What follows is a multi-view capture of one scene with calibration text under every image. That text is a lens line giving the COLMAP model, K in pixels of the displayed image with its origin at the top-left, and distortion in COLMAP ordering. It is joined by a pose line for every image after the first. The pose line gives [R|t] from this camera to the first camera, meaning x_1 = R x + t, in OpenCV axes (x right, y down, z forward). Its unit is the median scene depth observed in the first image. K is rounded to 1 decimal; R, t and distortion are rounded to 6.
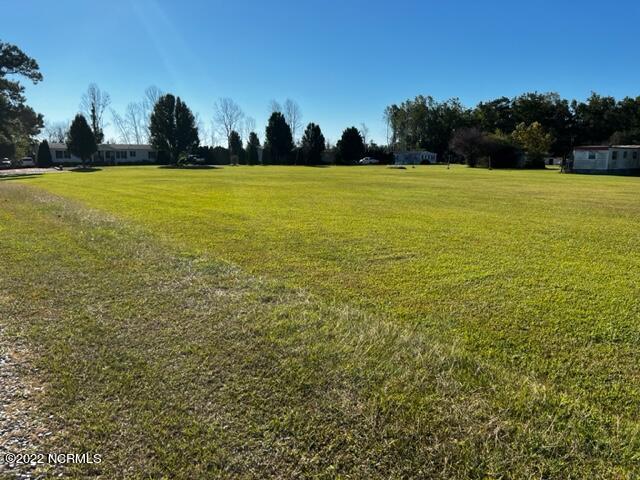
lens RADIAL K [[477.8, 0, 319.3], [0, 477.8, 240.0], [0, 0, 1]] dist [0.045836, -0.063315]
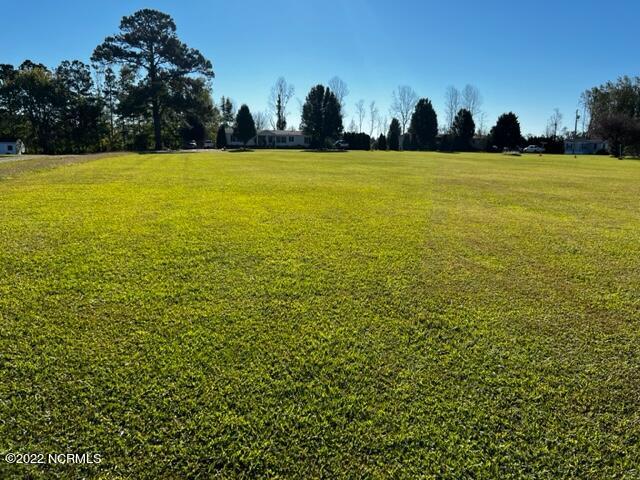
lens RADIAL K [[477.8, 0, 330.1], [0, 477.8, 243.8], [0, 0, 1]] dist [0.045836, -0.063315]
pose [[0.915831, 0.096820, -0.389717, 0.217375], [-0.084599, 0.995237, 0.048445, 0.009126], [0.392551, -0.011398, 0.919660, -0.024103]]
